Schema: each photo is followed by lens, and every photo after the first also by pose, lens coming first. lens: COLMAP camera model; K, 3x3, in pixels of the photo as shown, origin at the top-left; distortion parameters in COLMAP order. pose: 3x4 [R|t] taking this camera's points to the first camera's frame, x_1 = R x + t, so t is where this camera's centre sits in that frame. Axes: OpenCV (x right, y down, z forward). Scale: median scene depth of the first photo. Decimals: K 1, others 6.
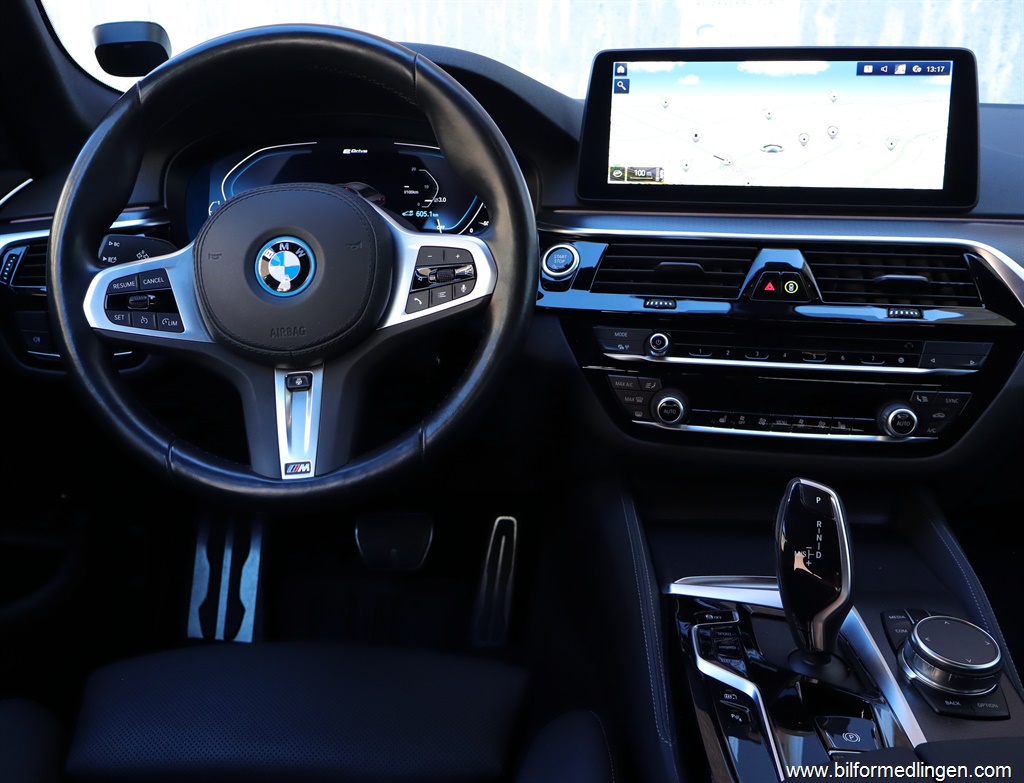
lens RADIAL K [[1014.4, 0, 488.5], [0, 1014.4, 392.8], [0, 0, 1]] dist [-0.009203, 0.003360]
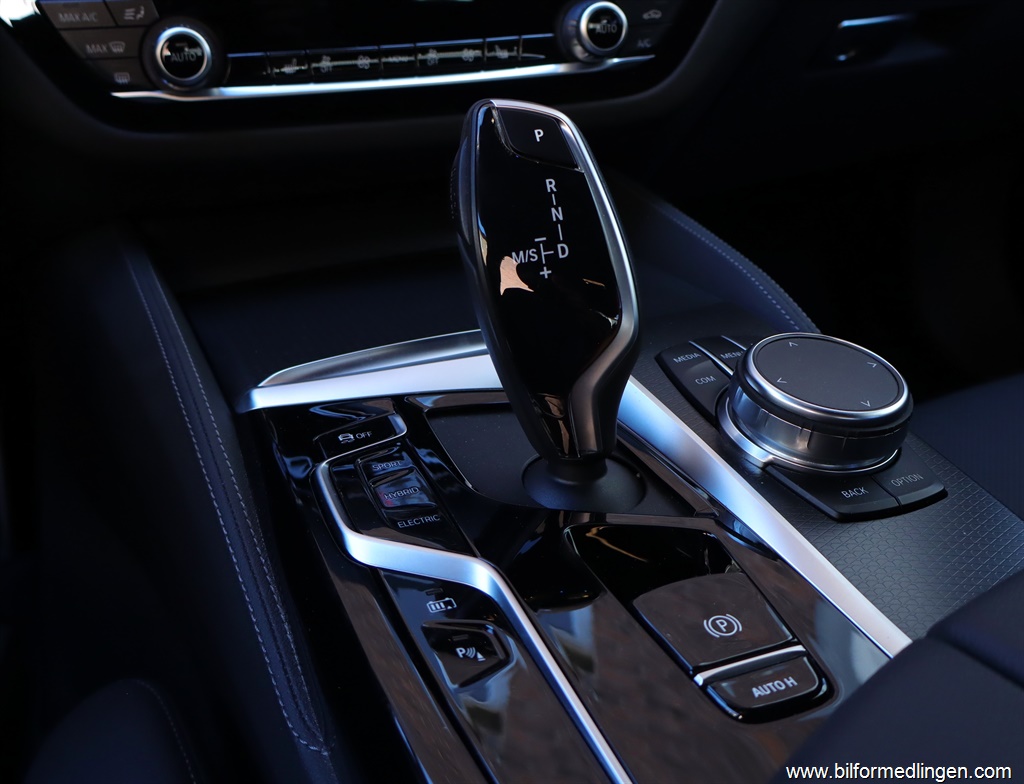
lens RADIAL K [[1014.4, 0, 488.5], [0, 1014.4, 393.3], [0, 0, 1]] dist [-0.009203, 0.003360]
pose [[0.893260, -0.211188, 0.396846, 0.079109], [0.141720, 0.970058, 0.197236, 0.098280], [-0.426617, -0.119942, 0.896444, 0.462134]]
